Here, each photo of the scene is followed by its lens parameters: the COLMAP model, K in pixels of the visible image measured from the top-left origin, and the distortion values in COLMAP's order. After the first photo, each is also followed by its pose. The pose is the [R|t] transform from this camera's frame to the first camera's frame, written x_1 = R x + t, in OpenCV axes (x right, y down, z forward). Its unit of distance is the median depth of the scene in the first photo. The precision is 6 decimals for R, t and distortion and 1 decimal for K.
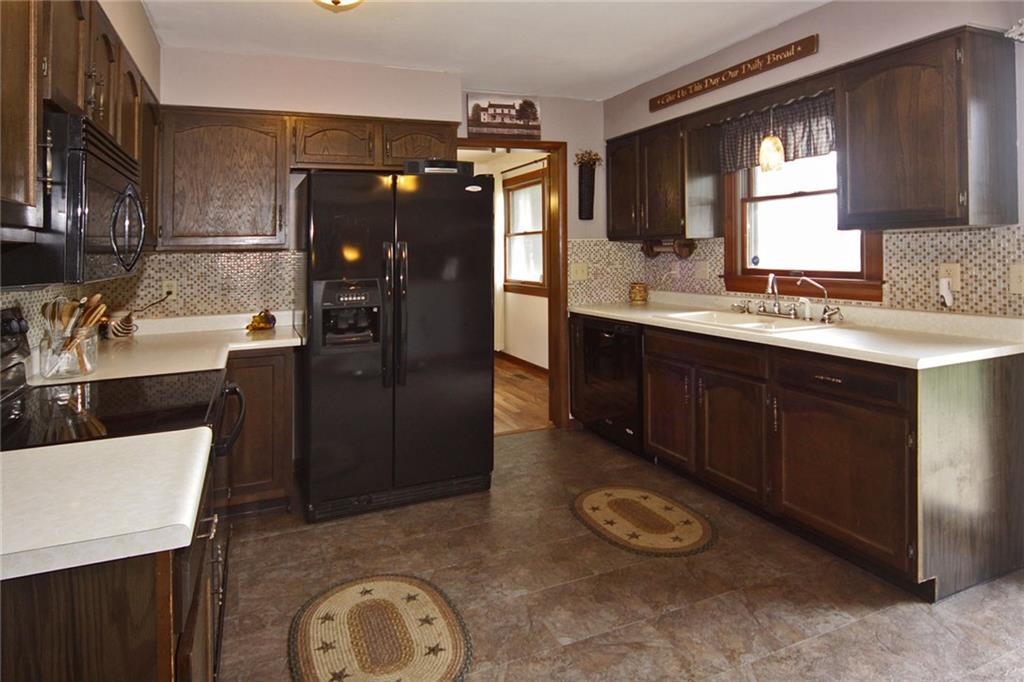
lens RADIAL K [[612.6, 0, 515.1], [0, 612.6, 342.6], [0, 0, 1]] dist [-0.008498, -0.001122]
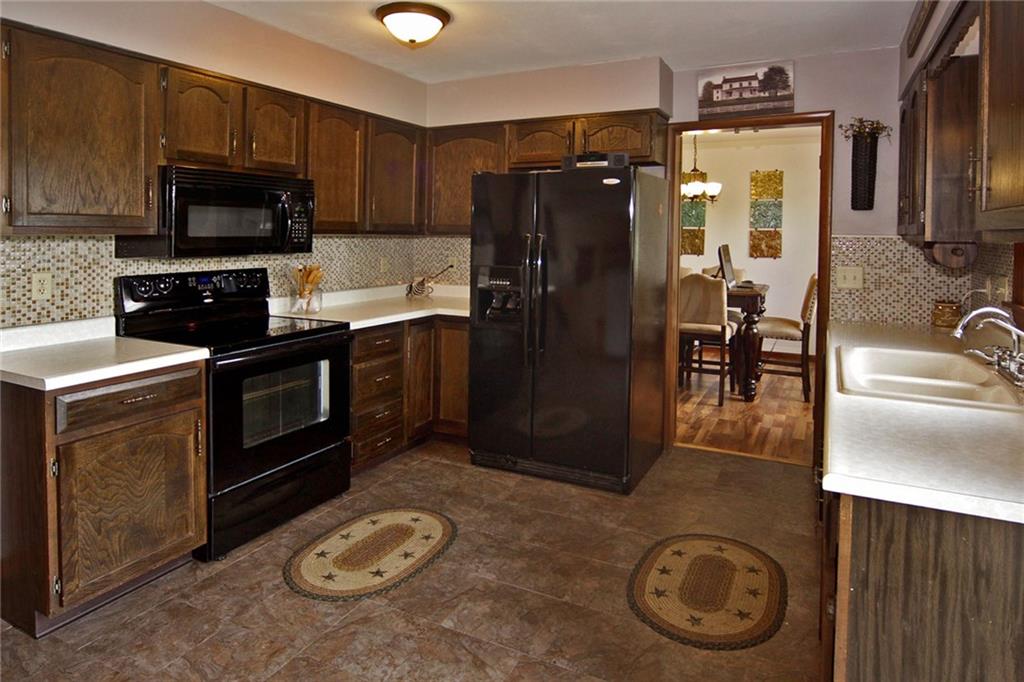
lens RADIAL K [[610.9, 0, 511.2], [0, 610.9, 337.3], [0, 0, 1]] dist [-0.007857, -0.000615]
pose [[0.636349, 0.158588, -0.754924, 0.674858], [-0.139184, 0.986182, 0.089847, -0.082518], [0.758741, 0.047899, 0.649629, 0.297382]]
